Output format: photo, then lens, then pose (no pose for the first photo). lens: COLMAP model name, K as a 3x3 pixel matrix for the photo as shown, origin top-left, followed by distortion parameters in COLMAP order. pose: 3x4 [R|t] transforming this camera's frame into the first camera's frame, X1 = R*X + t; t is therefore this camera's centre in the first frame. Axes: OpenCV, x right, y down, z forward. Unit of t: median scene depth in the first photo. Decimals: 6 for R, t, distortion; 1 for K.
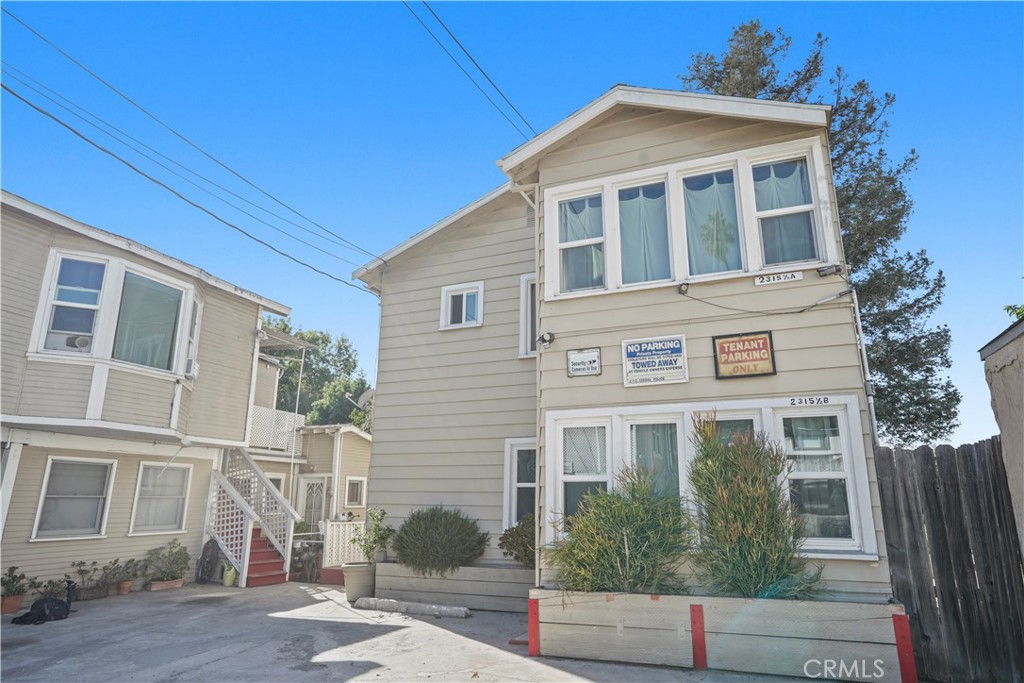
lens RADIAL K [[594.5, 0, 512.0], [0, 594.5, 341.5], [0, 0, 1]] dist [-0.019566, 0.000362]
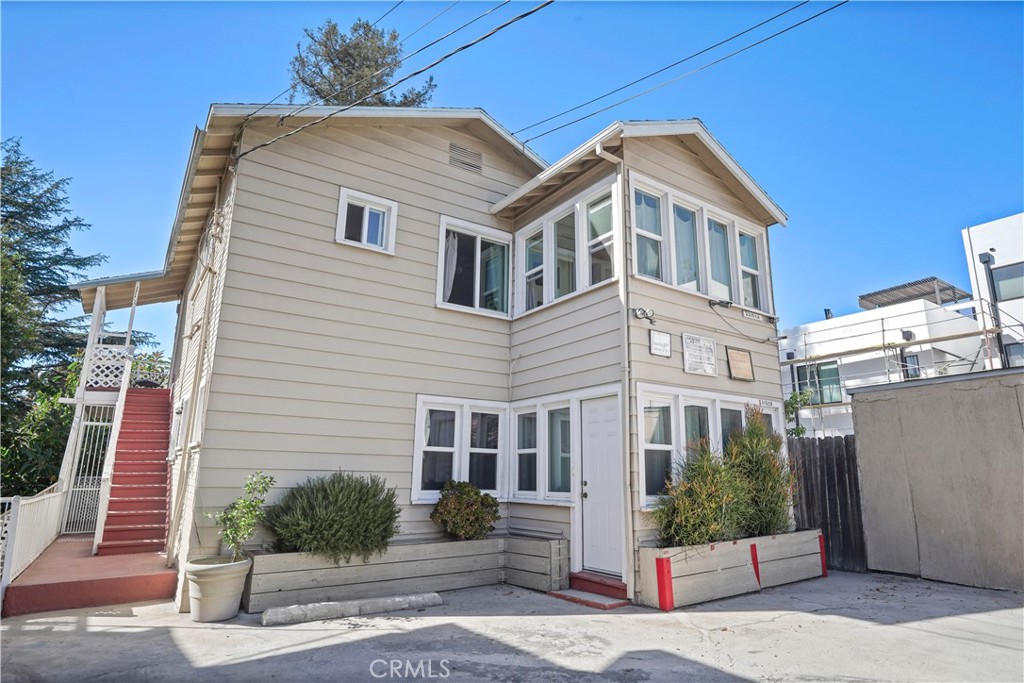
lens RADIAL K [[572.1, 0, 512.0], [0, 572.1, 341.5], [0, 0, 1]] dist [-0.030716, -0.000006]
pose [[0.546524, 0.190615, 0.815461, -0.714390], [-0.222998, 0.971718, -0.077687, 0.139261], [-0.807207, -0.139389, 0.573574, 0.486232]]
